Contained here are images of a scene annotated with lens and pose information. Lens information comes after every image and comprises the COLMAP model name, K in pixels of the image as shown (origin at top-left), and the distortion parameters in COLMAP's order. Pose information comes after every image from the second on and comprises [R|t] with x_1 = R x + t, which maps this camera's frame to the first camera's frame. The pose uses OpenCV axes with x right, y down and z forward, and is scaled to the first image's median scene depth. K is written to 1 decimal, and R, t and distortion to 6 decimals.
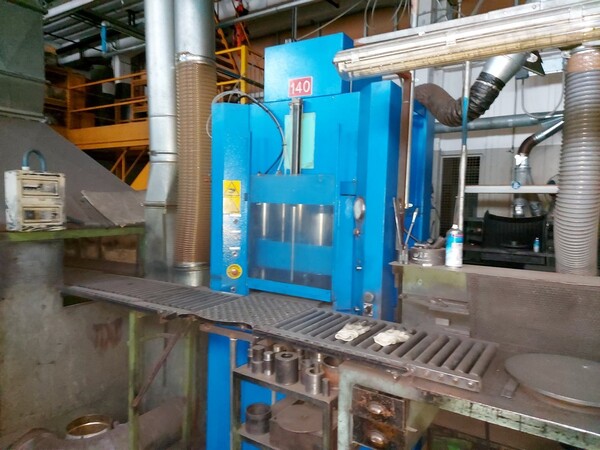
lens RADIAL K [[425.2, 0, 302.6], [0, 425.2, 230.1], [0, 0, 1]] dist [0.075988, -0.062950]
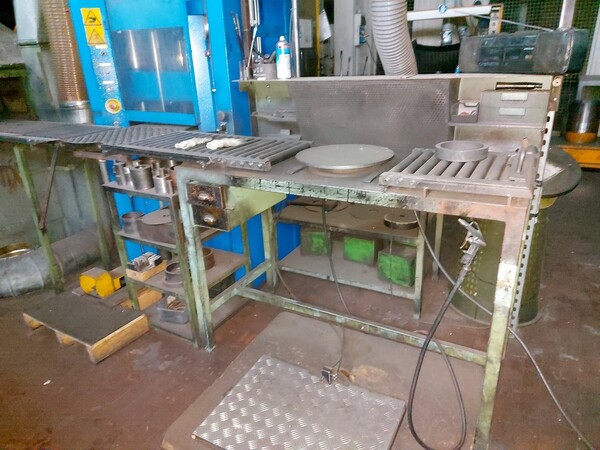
lens RADIAL K [[425.2, 0, 298.0], [0, 425.2, 226.1], [0, 0, 1]] dist [0.075988, -0.062950]
pose [[0.995894, -0.081300, 0.039810, 0.274937], [0.064609, 0.946404, 0.316457, 0.085834], [-0.063404, -0.312585, 0.947771, -0.157044]]
